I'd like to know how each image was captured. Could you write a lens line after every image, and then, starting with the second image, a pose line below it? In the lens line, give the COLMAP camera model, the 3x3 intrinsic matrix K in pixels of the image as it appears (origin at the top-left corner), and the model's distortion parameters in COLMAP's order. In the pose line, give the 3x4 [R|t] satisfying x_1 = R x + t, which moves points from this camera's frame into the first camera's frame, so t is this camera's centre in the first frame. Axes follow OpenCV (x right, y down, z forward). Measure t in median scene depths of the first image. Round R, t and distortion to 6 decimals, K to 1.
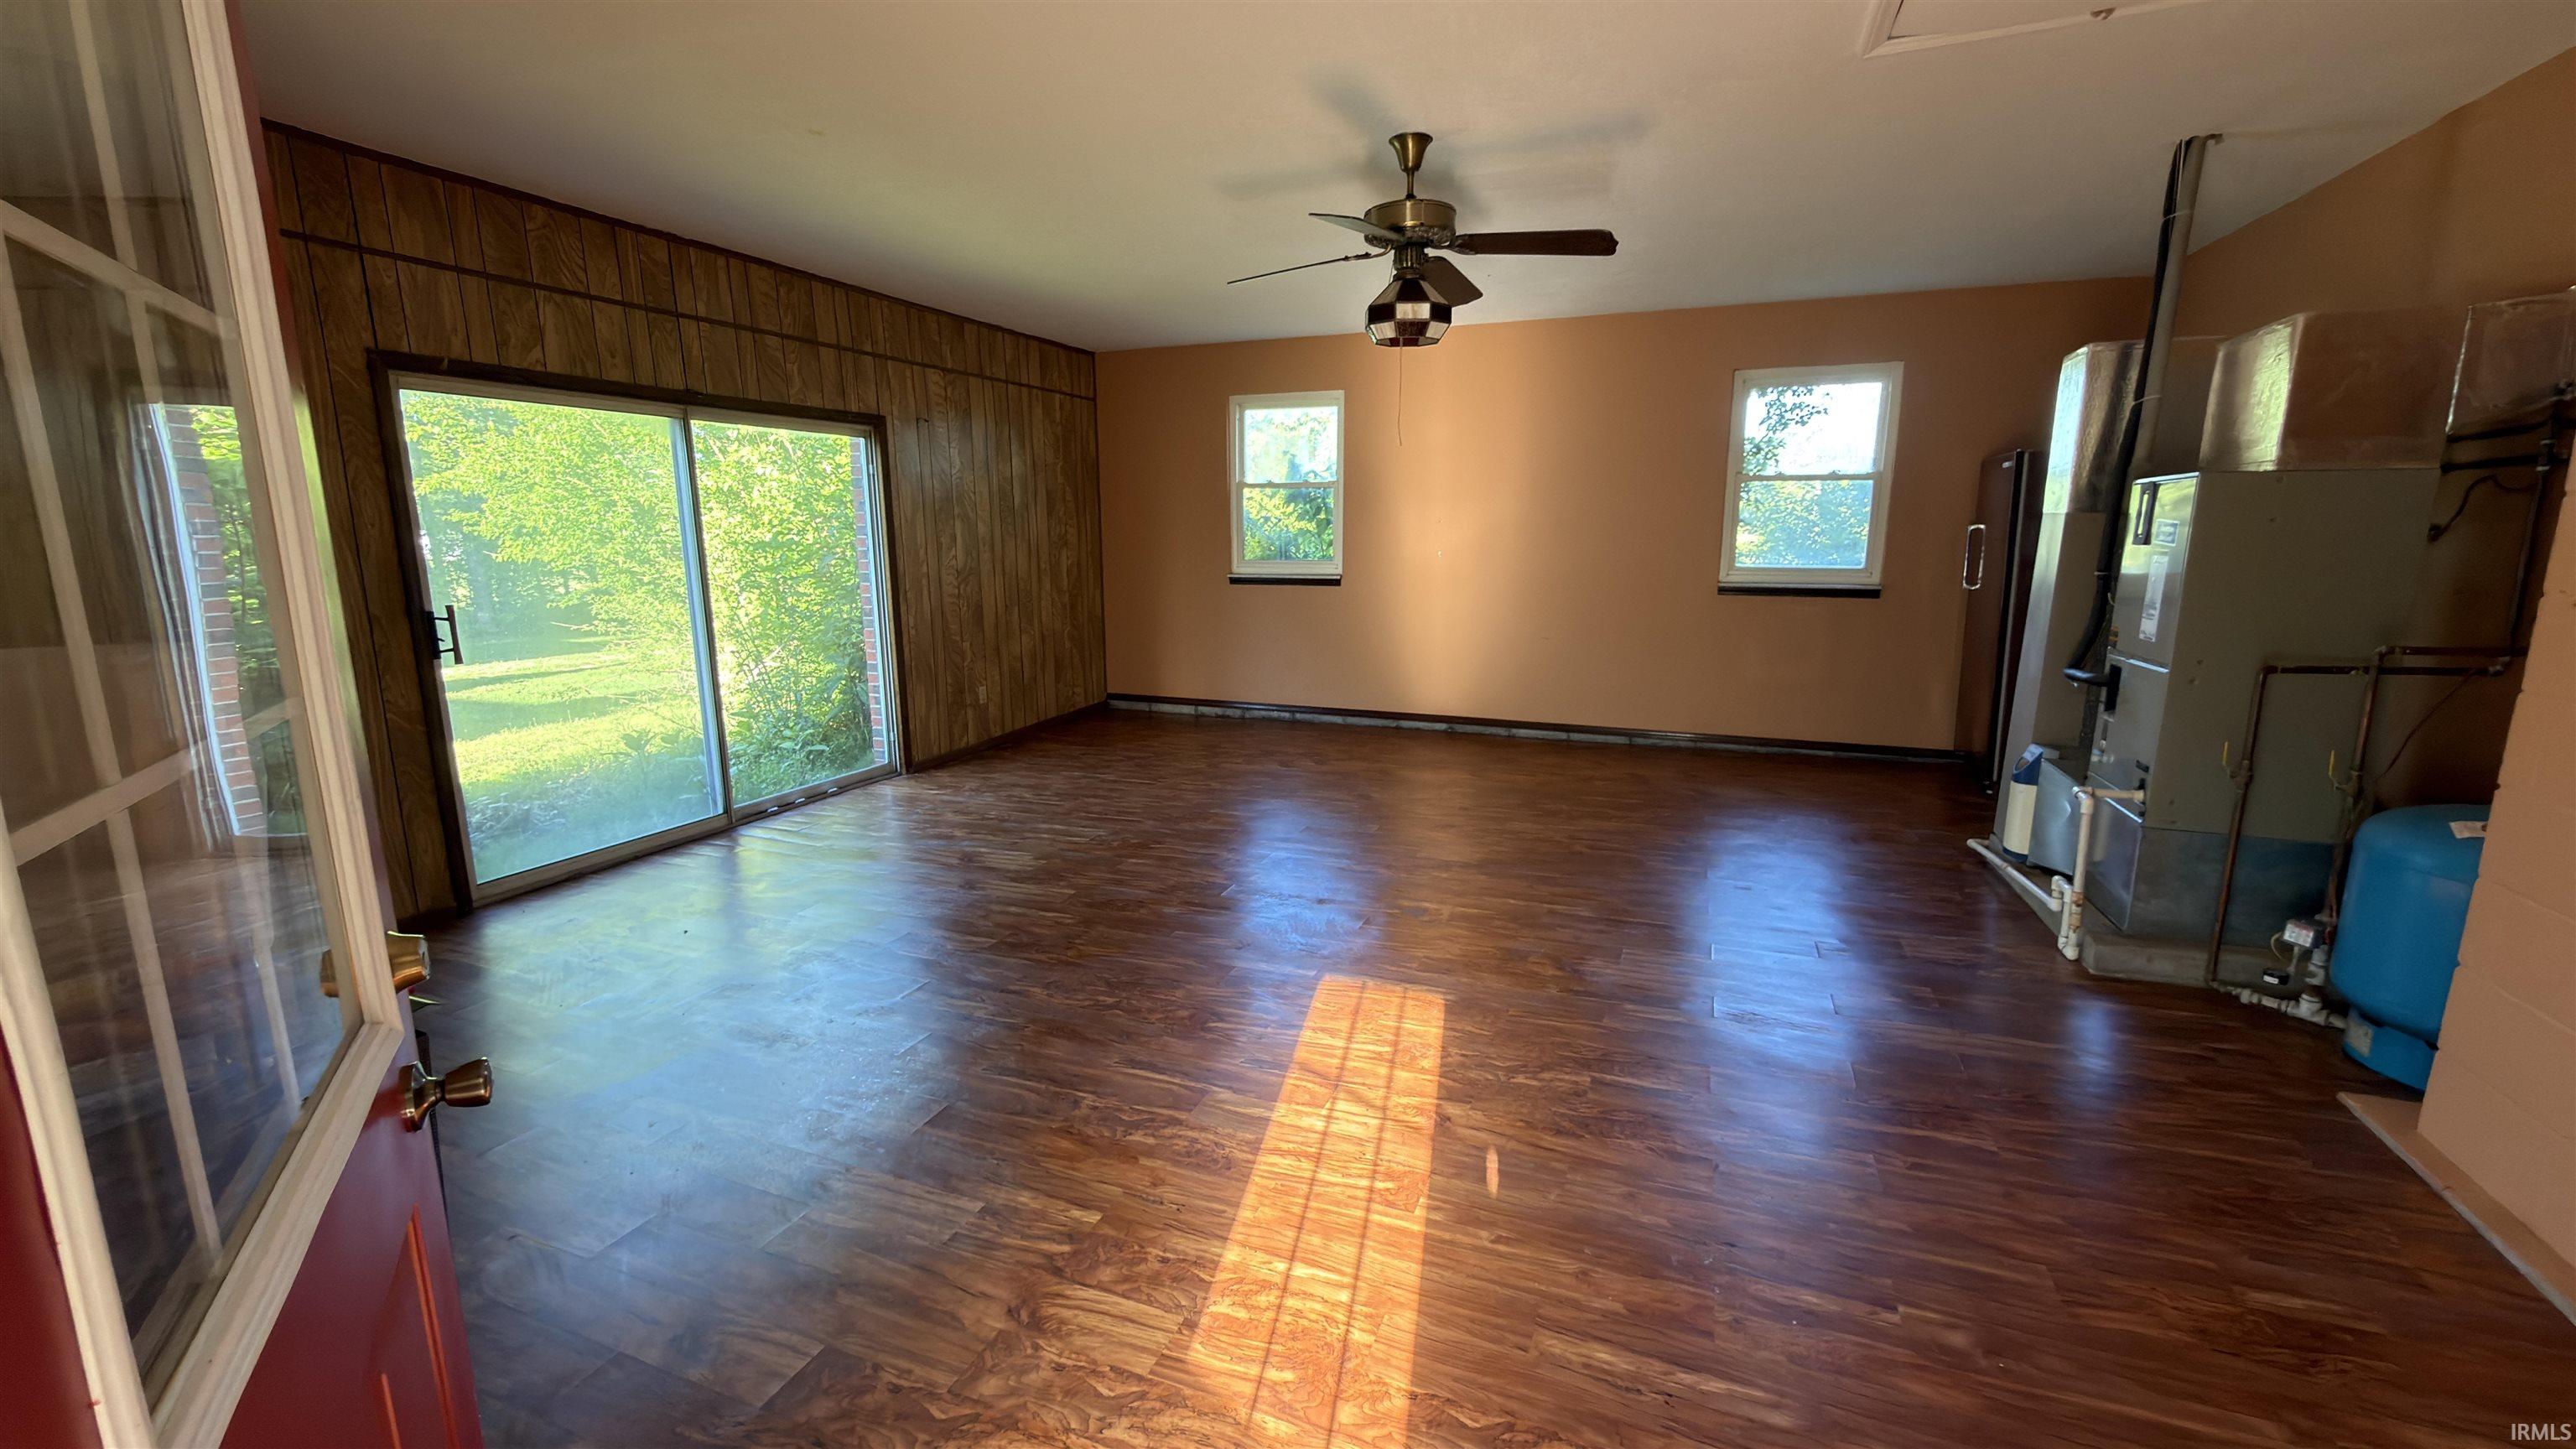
lens RADIAL K [[1026.0, 0, 1288.0], [0, 1026.0, 724.5], [0, 0, 1]] dist [0.001228, 0.000075]
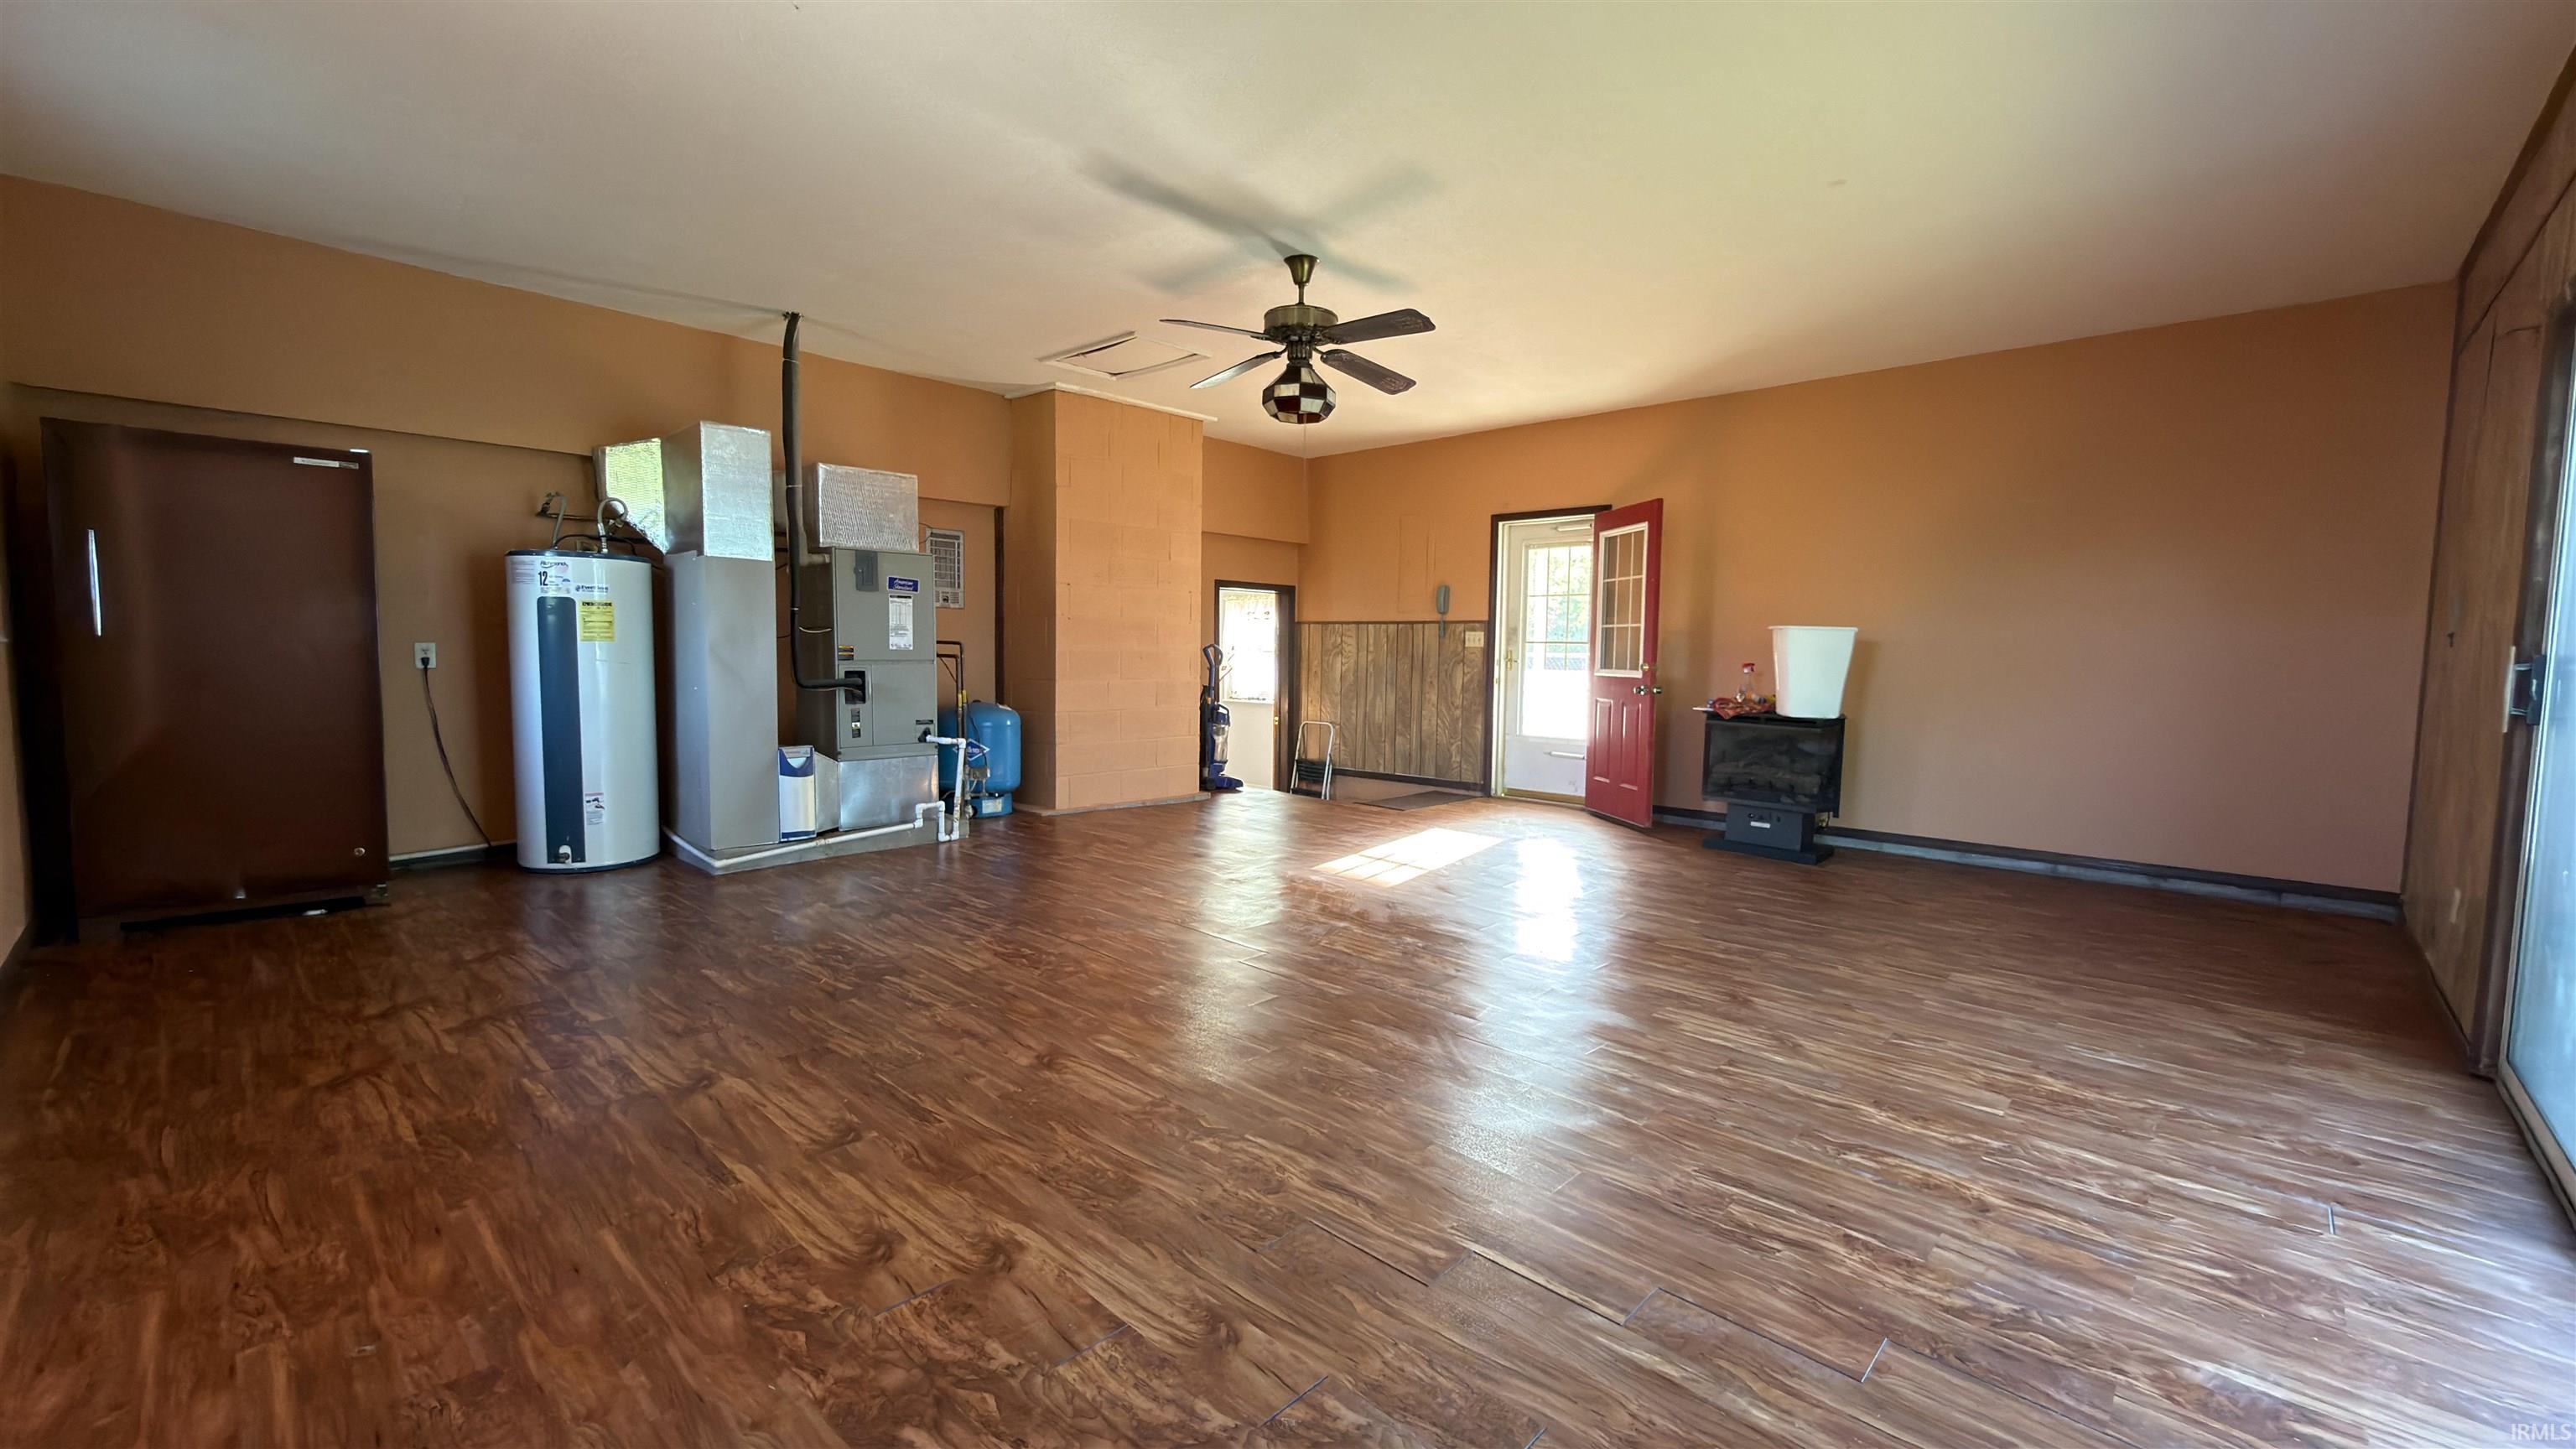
lens RADIAL K [[1026.0, 0, 1288.0], [0, 1026.0, 724.5], [0, 0, 1]] dist [0.001228, 0.000075]
pose [[-0.929195, -0.039605, 0.367462, -0.233146], [0.055237, 0.968194, 0.244028, -0.225166], [-0.365439, 0.247047, -0.897453, 1.539977]]
